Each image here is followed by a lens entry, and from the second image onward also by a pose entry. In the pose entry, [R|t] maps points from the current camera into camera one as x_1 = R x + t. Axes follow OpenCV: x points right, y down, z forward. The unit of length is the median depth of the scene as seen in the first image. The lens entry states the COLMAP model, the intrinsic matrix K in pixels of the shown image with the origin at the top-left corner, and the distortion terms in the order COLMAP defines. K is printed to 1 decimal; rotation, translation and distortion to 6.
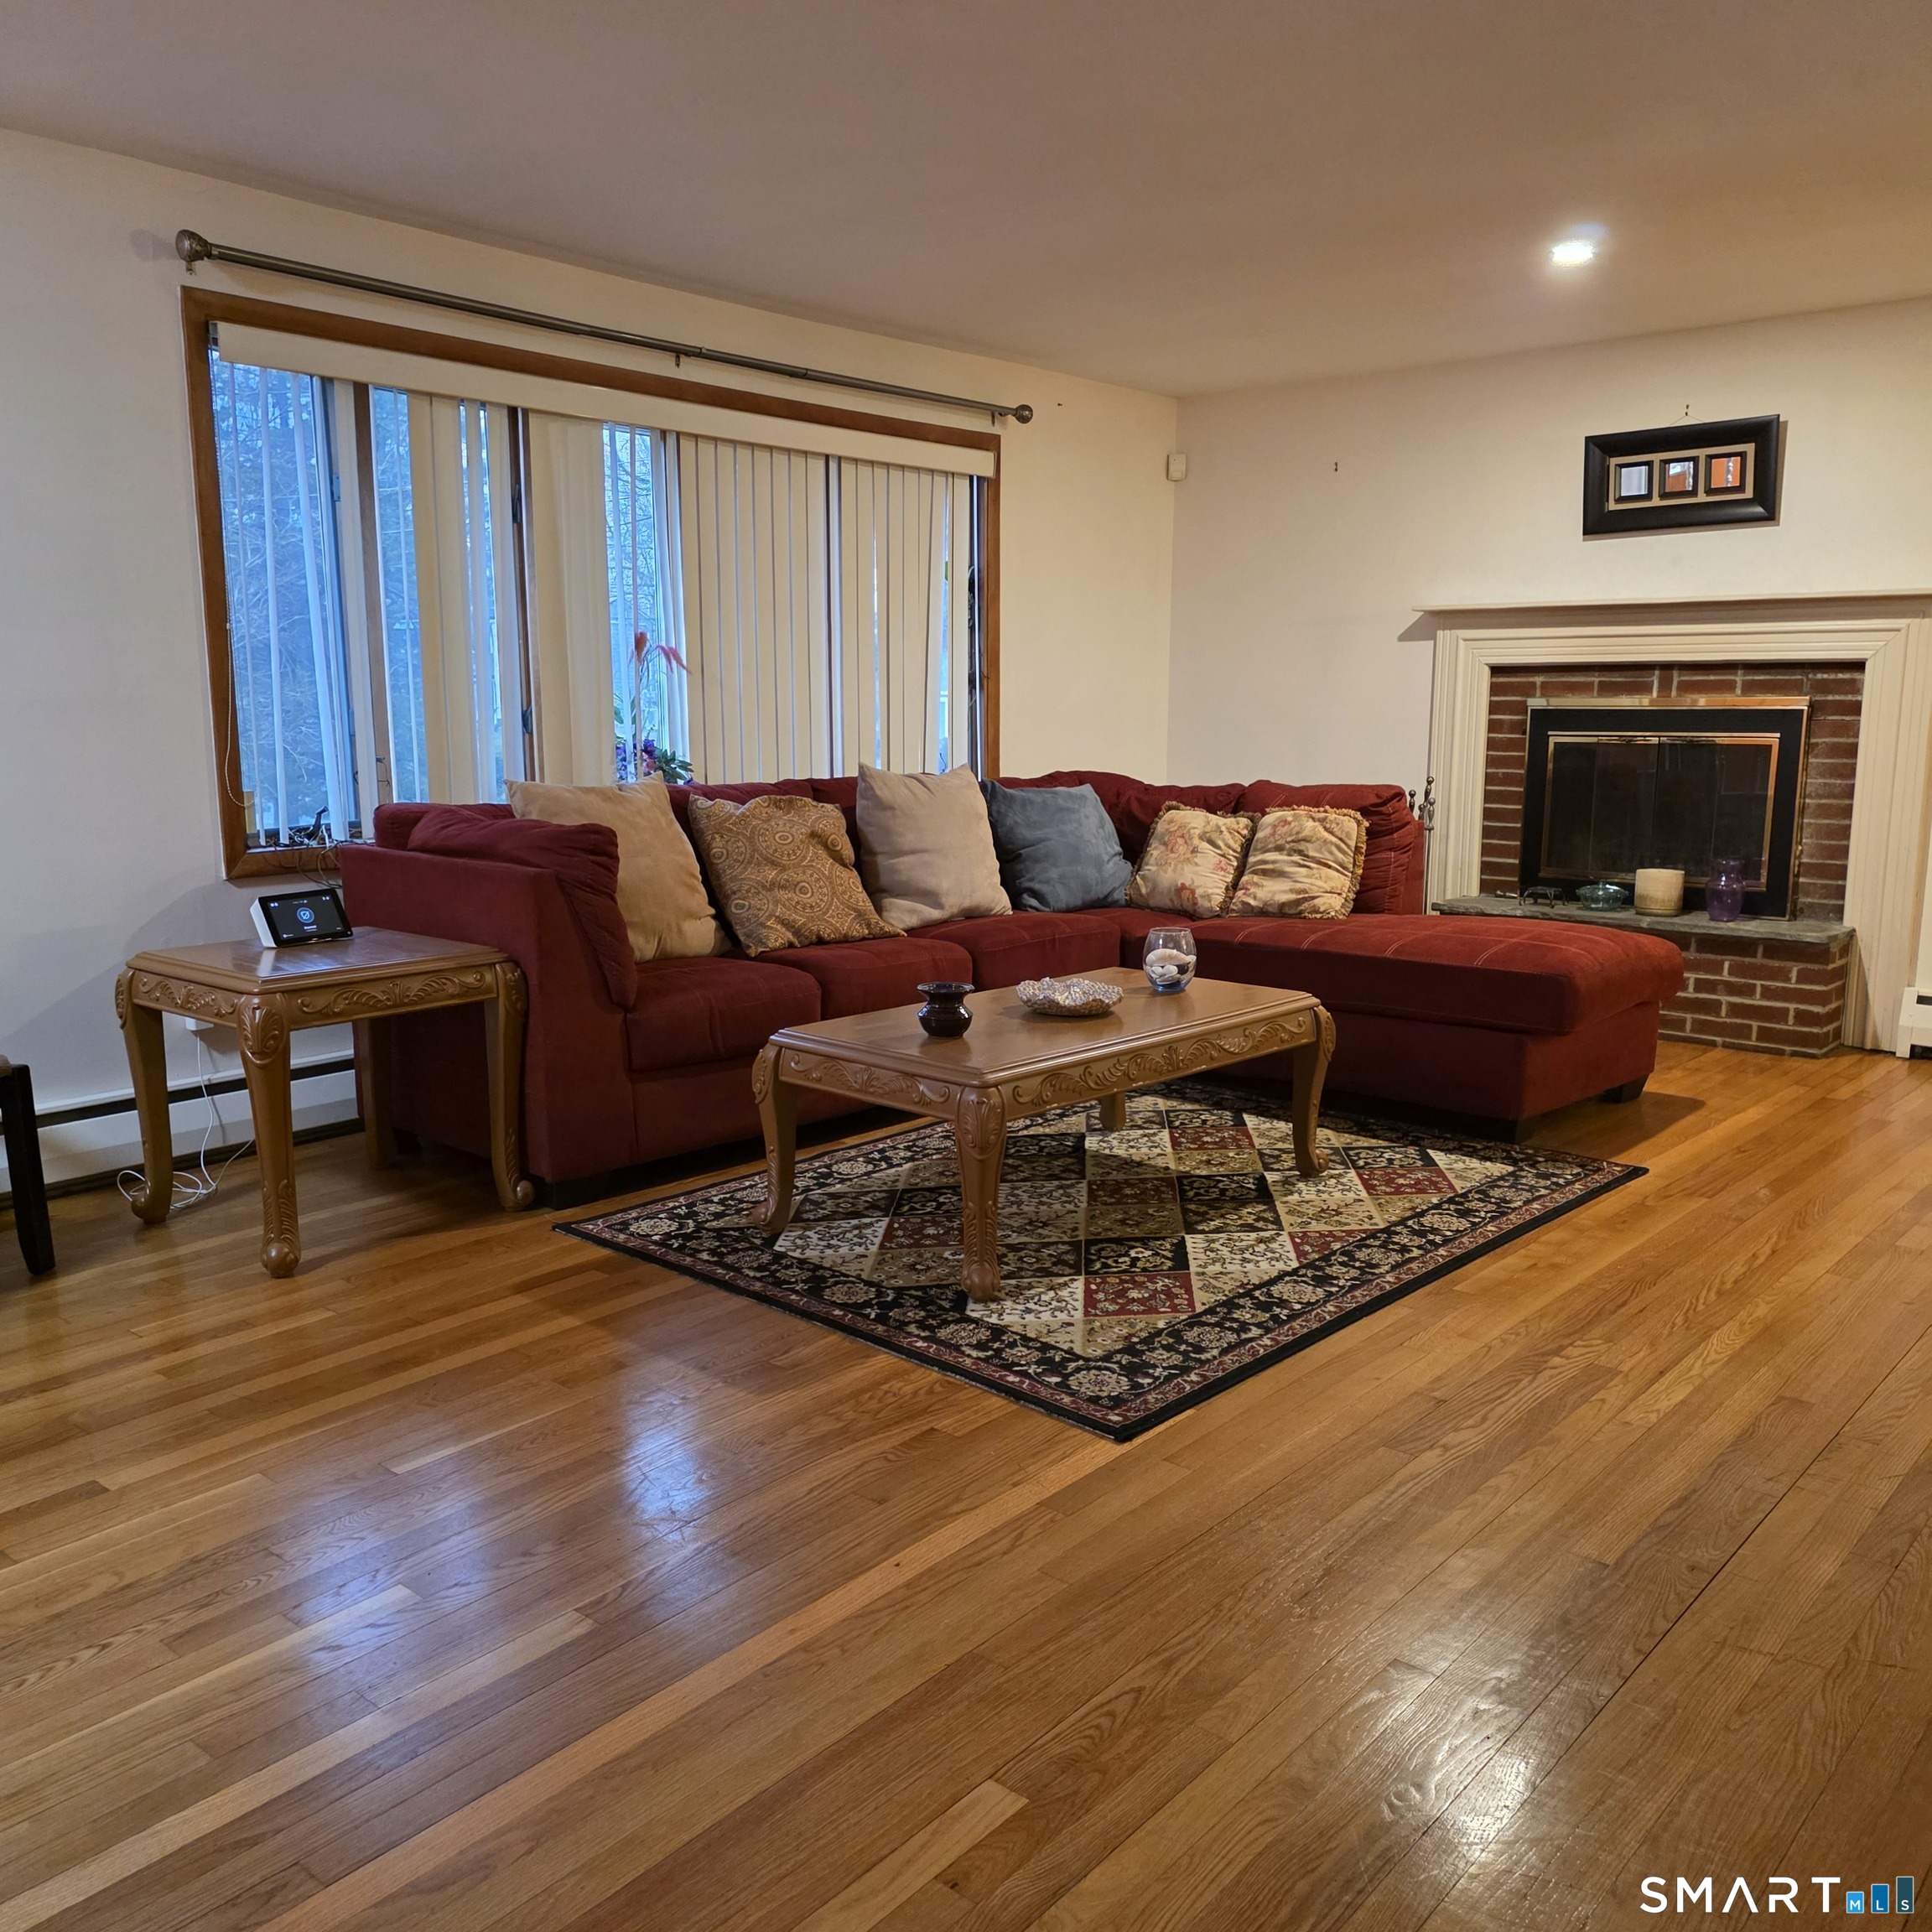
lens RADIAL K [[1706.0, 0, 929.1], [0, 1706.0, 966.9], [0, 0, 1]] dist [0.180235, -0.341198]
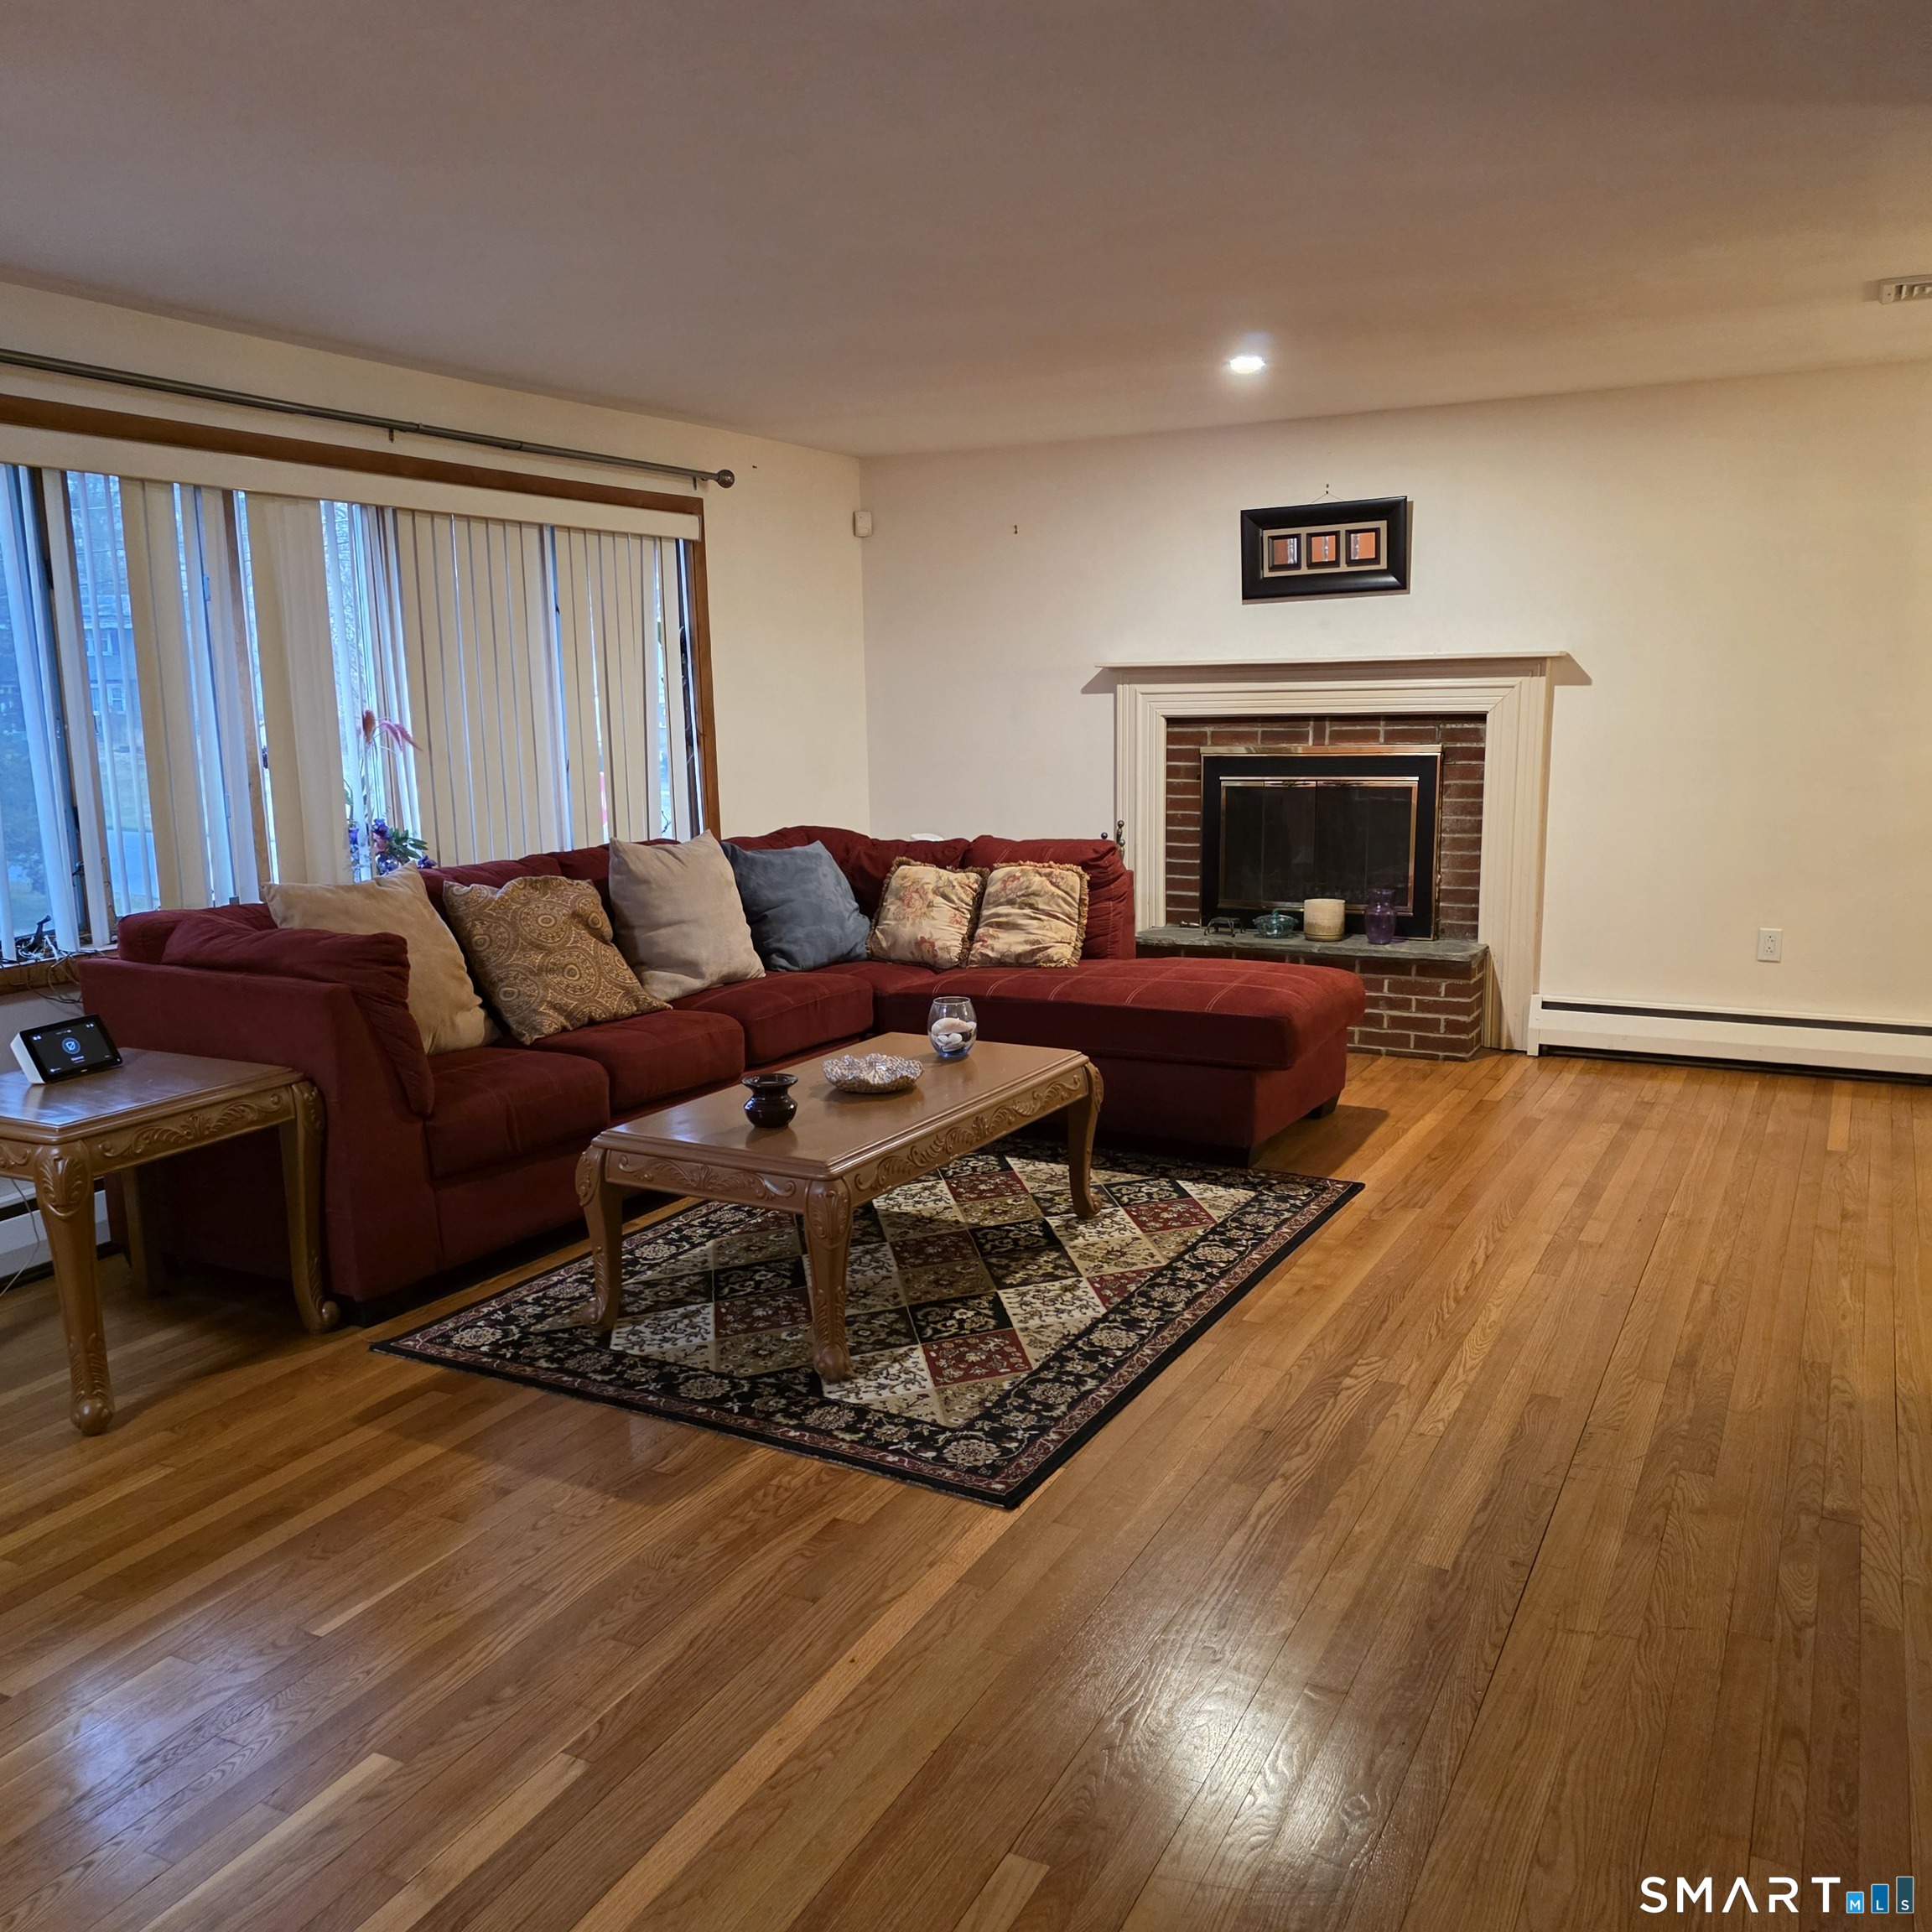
lens RADIAL K [[1704.3, 0, 966.3], [0, 1704.3, 973.7], [0, 0, 1]] dist [0.127278, -0.178643]
pose [[0.972150, -0.056424, 0.227465, -0.085529], [0.056089, 0.998394, 0.007941, -0.043488], [-0.227548, 0.005038, 0.973754, -0.033775]]
